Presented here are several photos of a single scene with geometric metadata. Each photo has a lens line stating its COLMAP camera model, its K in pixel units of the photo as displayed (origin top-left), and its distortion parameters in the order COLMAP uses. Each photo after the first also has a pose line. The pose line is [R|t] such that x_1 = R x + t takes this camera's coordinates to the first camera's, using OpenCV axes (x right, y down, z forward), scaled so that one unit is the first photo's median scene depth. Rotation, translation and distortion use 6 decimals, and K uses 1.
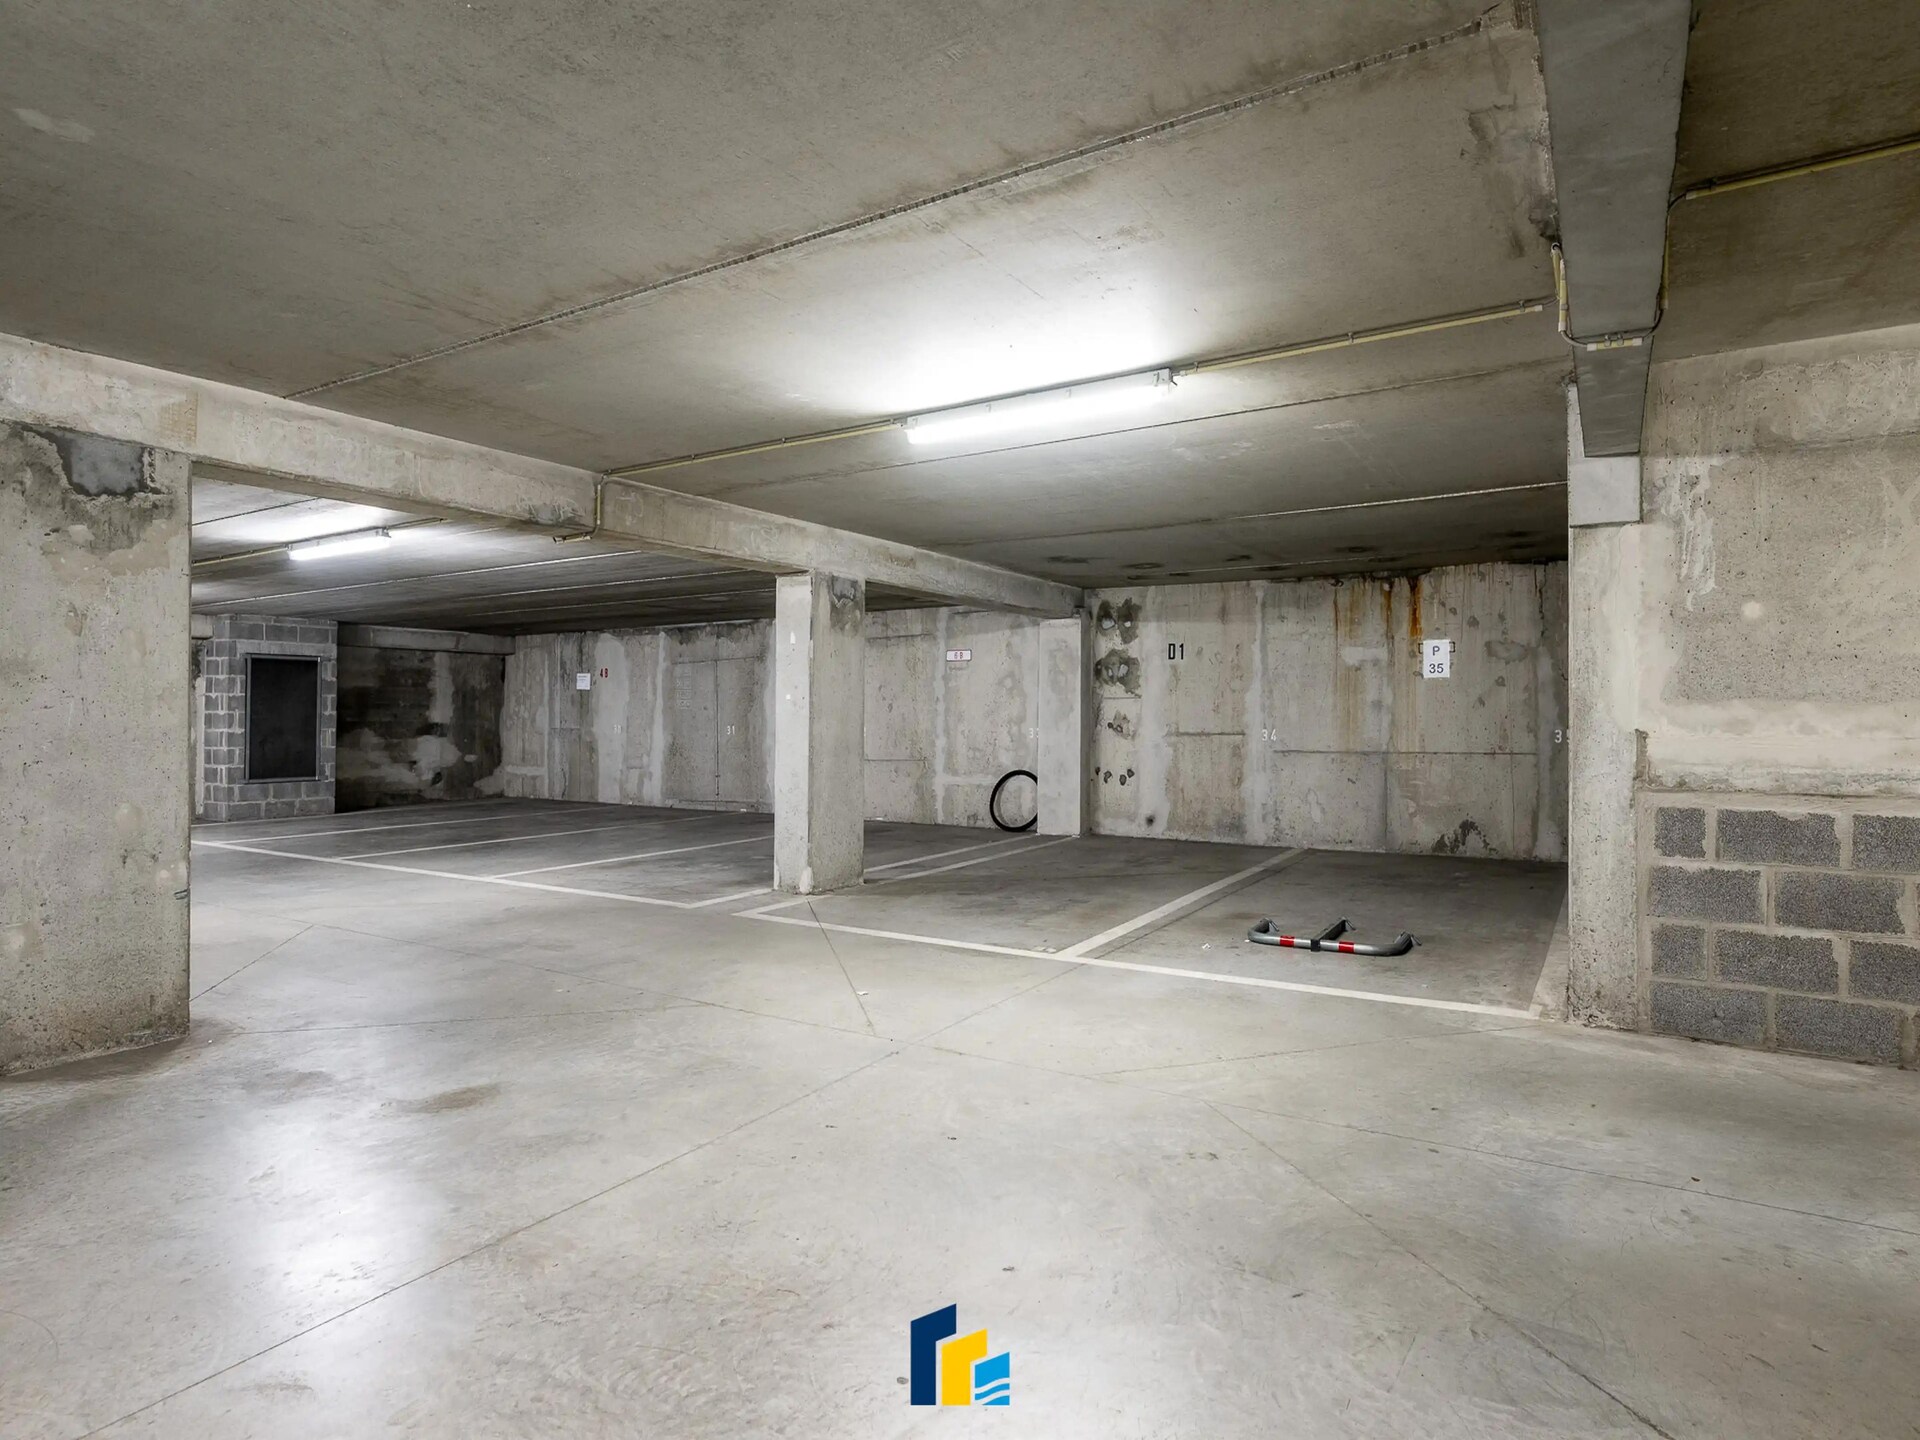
lens RADIAL K [[1064.4, 0, 961.6], [0, 1064.4, 719.6], [0, 0, 1]] dist [-0.003867, -0.000868]
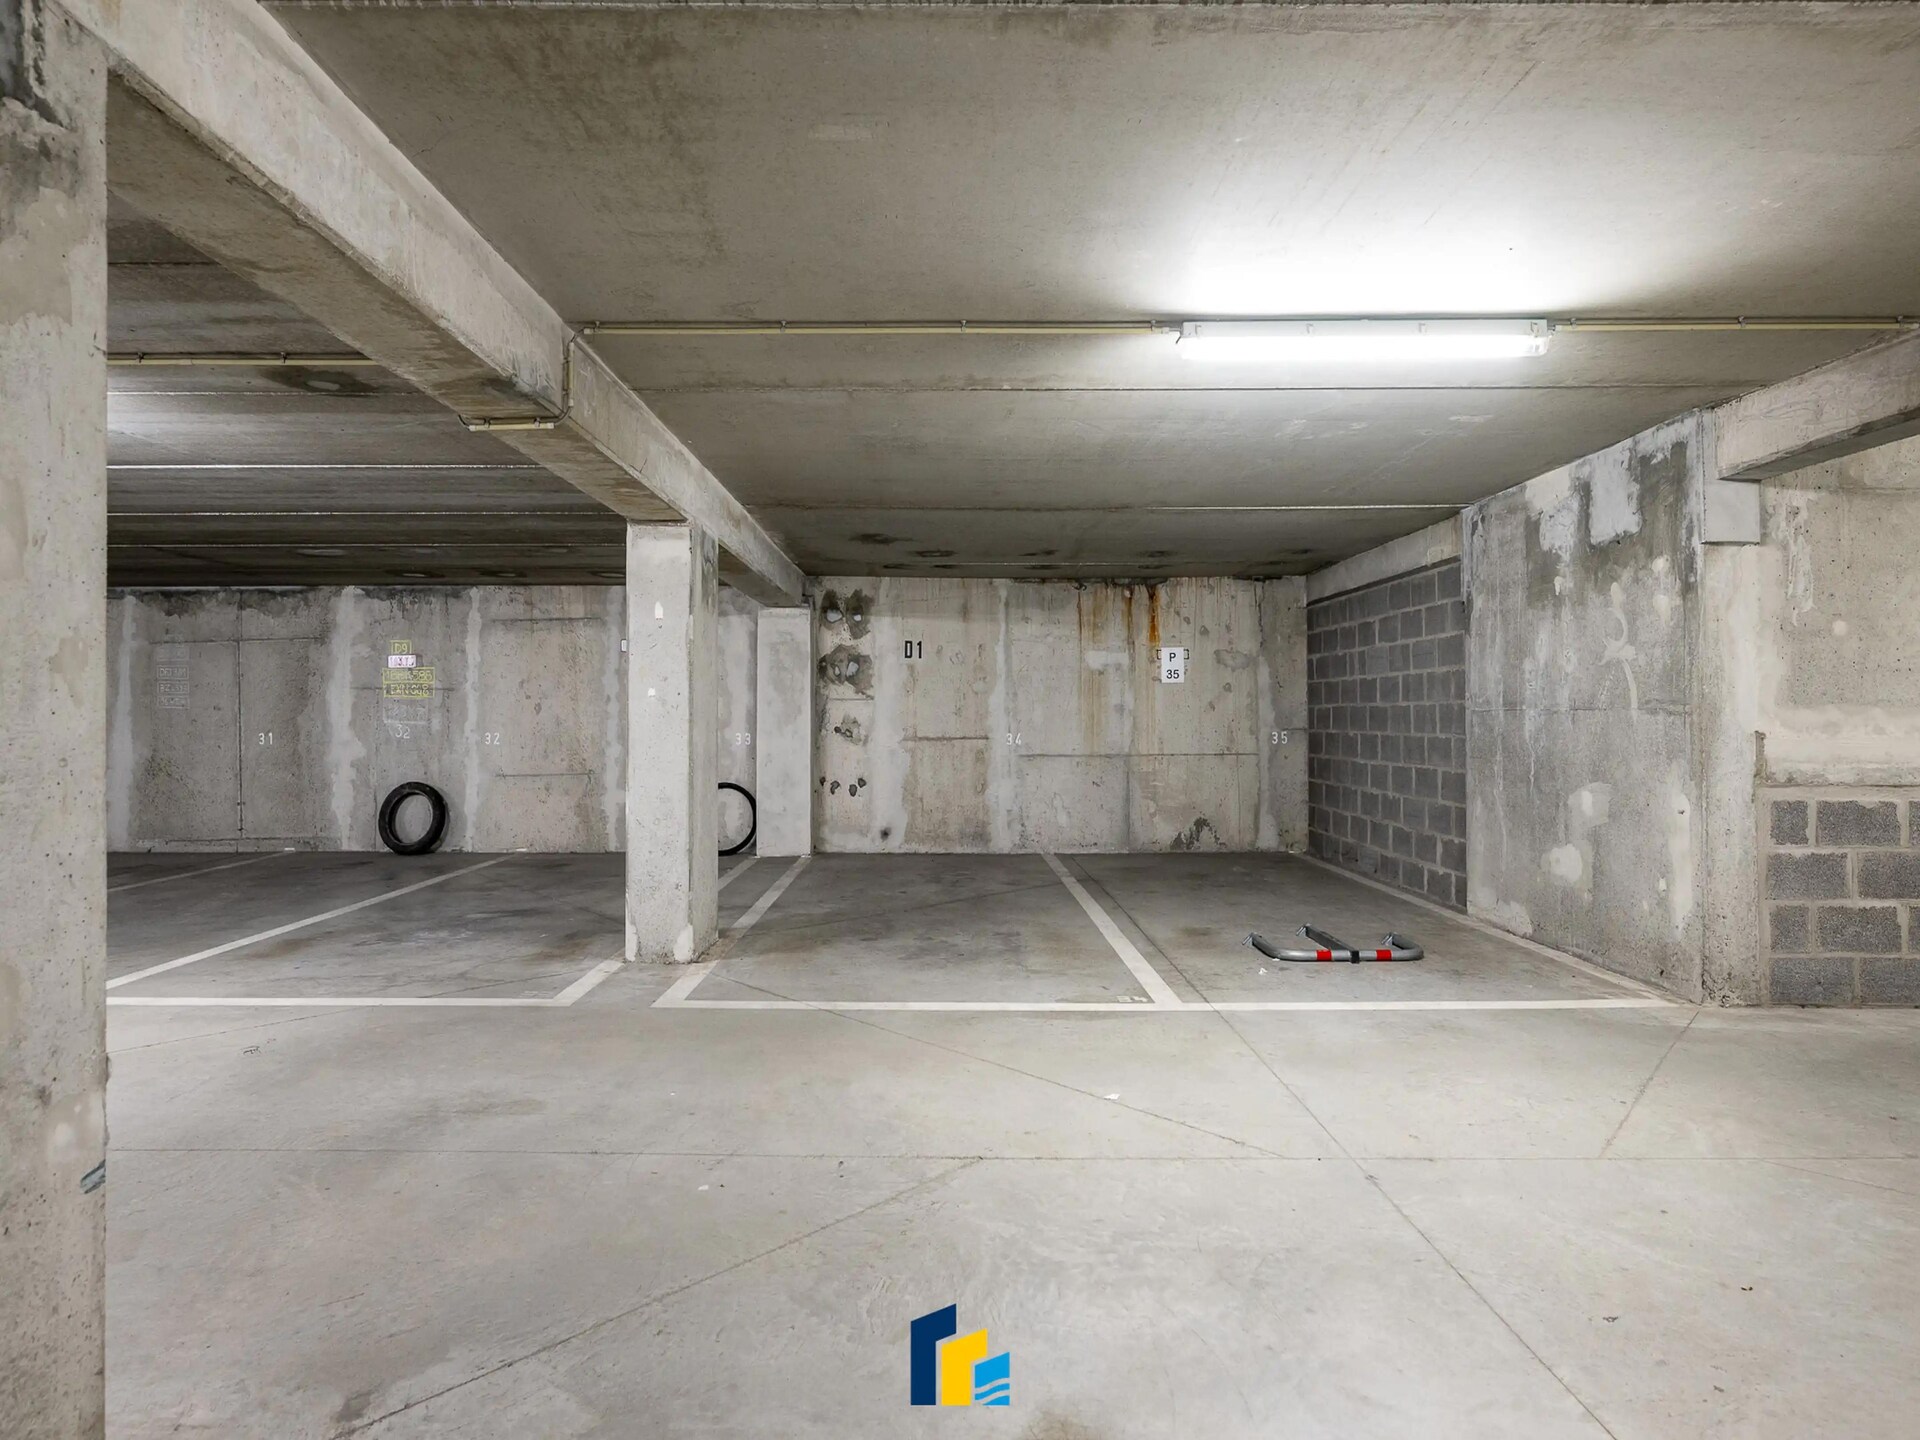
lens RADIAL K [[1064.4, 0, 956.8], [0, 1064.4, 718.8], [0, 0, 1]] dist [-0.003867, -0.000868]
pose [[0.853548, 0.001435, 0.521013, -0.475630], [0.000889, 0.999991, -0.004210, 0.000163], [-0.521014, 0.004056, 0.853539, 0.361550]]
